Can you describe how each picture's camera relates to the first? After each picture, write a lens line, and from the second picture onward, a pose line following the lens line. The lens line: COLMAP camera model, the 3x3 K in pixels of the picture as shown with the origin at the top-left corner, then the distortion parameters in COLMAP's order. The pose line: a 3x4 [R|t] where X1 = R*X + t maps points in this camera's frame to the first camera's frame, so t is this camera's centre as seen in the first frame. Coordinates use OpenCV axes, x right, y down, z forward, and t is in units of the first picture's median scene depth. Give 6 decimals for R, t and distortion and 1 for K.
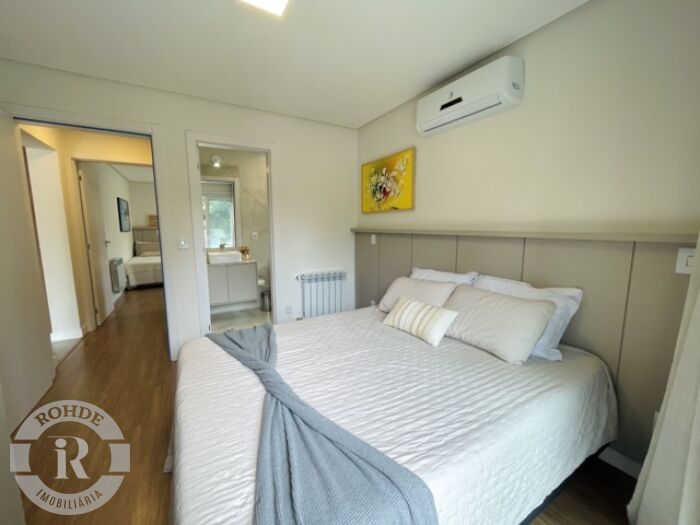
lens RADIAL K [[281.1, 0, 350.0], [0, 281.1, 262.5], [0, 0, 1]] dist [0.000649, 0.000032]
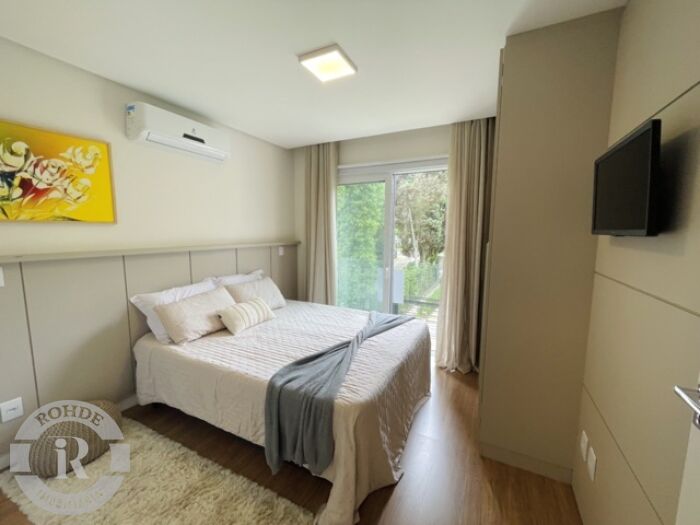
lens RADIAL K [[281.1, 0, 350.0], [0, 281.1, 262.5], [0, 0, 1]] dist [0.000649, 0.000032]
pose [[-0.543559, -0.068706, 0.836555, -0.750329], [0.136120, 0.976236, 0.168623, -0.126813], [-0.828260, 0.205528, -0.521290, 0.877581]]
